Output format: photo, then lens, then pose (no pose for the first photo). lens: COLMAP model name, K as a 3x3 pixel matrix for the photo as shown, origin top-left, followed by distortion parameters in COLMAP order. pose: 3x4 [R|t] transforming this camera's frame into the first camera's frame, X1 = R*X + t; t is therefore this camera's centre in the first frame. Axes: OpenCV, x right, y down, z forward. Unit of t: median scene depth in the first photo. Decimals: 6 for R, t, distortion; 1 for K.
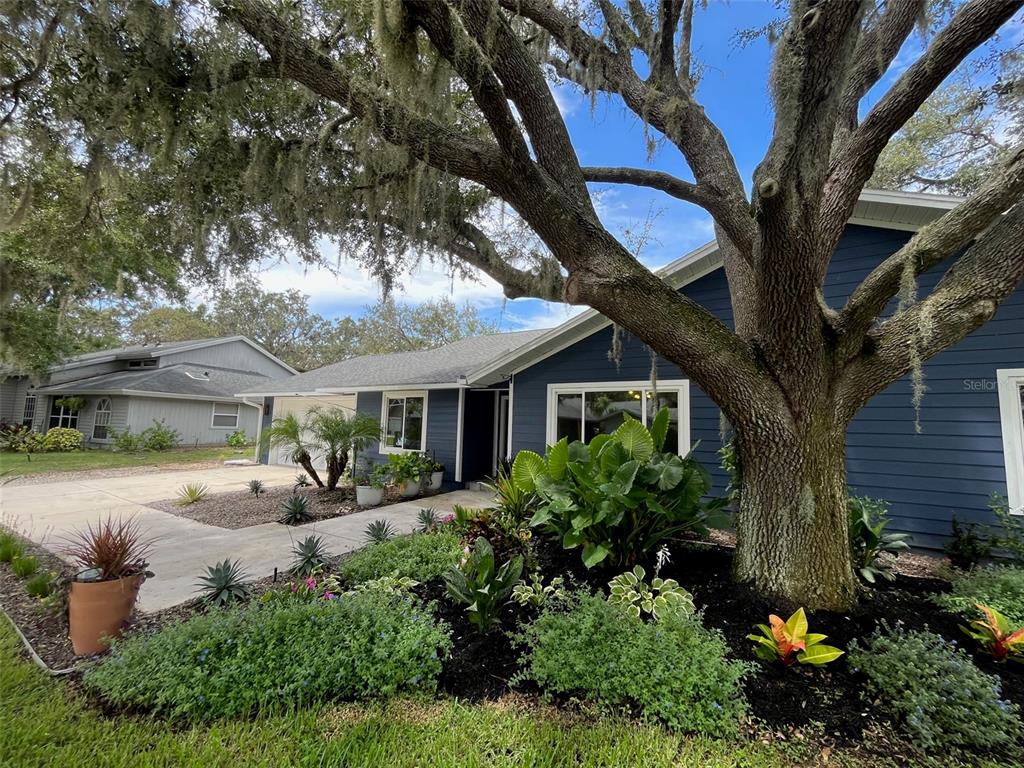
lens RADIAL K [[418.0, 0, 508.5], [0, 418.0, 377.8], [0, 0, 1]] dist [-0.002110, -0.000290]
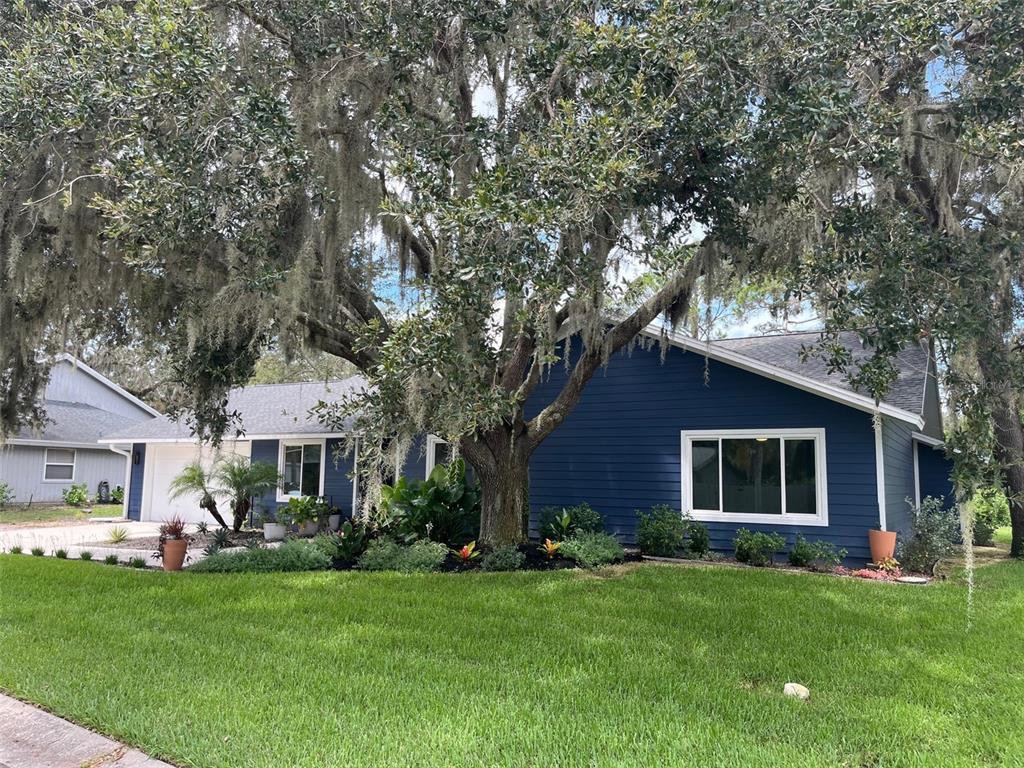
lens RADIAL K [[789.7, 0, 512.9], [0, 789.7, 387.7], [0, 0, 1]] dist [-0.003258, -0.000784]
pose [[0.999322, -0.008681, 0.035781, 0.200332], [0.008653, 0.999962, 0.000927, -0.092176], [-0.035788, -0.000617, 0.999359, -0.954443]]
